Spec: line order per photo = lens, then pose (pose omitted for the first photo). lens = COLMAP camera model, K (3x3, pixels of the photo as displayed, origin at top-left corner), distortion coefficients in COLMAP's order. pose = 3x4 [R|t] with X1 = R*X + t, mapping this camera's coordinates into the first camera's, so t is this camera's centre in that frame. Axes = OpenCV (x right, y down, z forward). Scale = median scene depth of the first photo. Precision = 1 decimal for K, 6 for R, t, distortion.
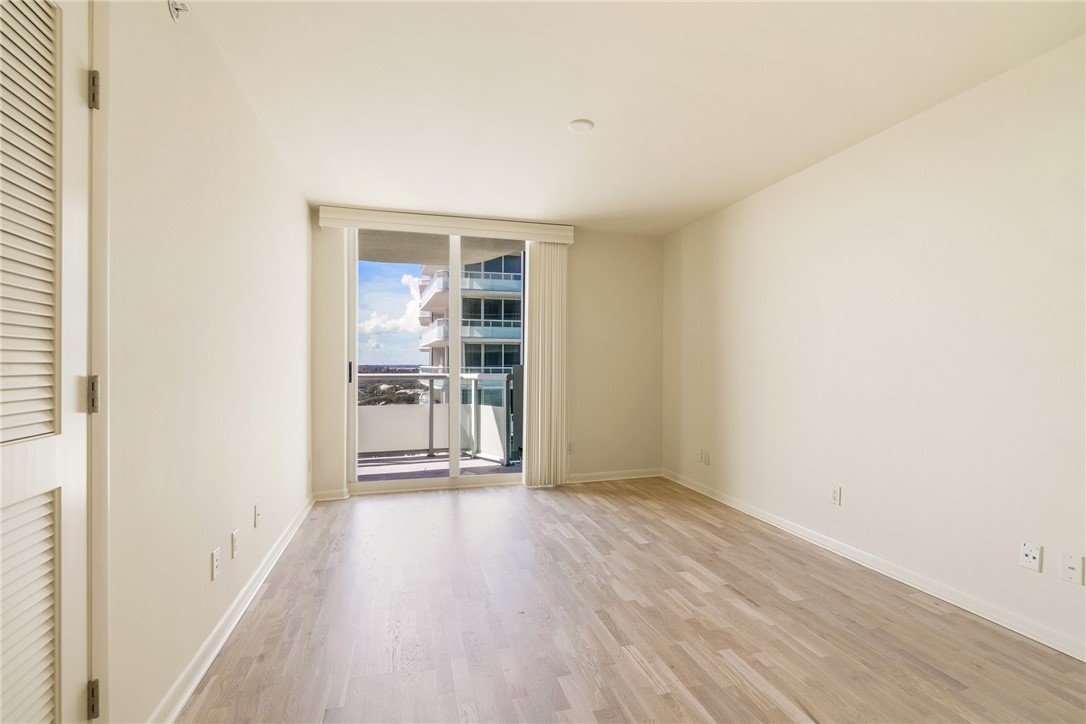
lens RADIAL K [[494.8, 0, 542.9], [0, 494.8, 359.2], [0, 0, 1]] dist [-0.003503, 0.002395]
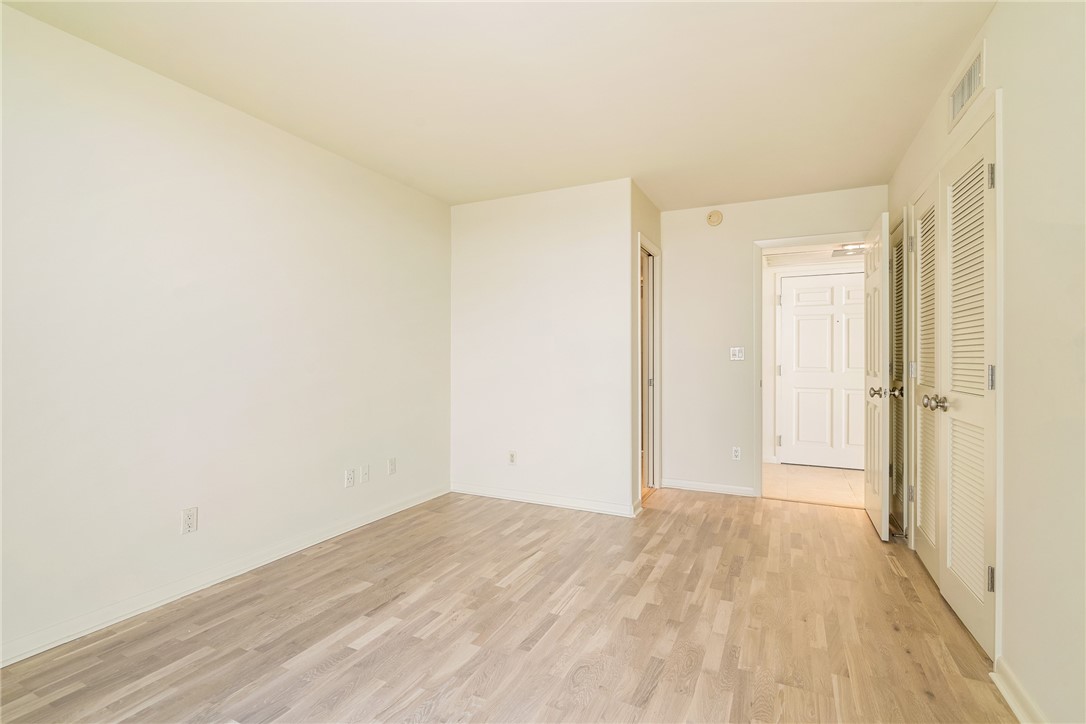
lens RADIAL K [[494.8, 0, 542.8], [0, 494.8, 363.1], [0, 0, 1]] dist [-0.003503, 0.002395]
pose [[-0.743045, -0.011078, 0.669150, -0.436672], [-0.010288, 0.999934, 0.005130, 0.015567], [-0.669163, -0.003072, -0.743109, 1.497597]]
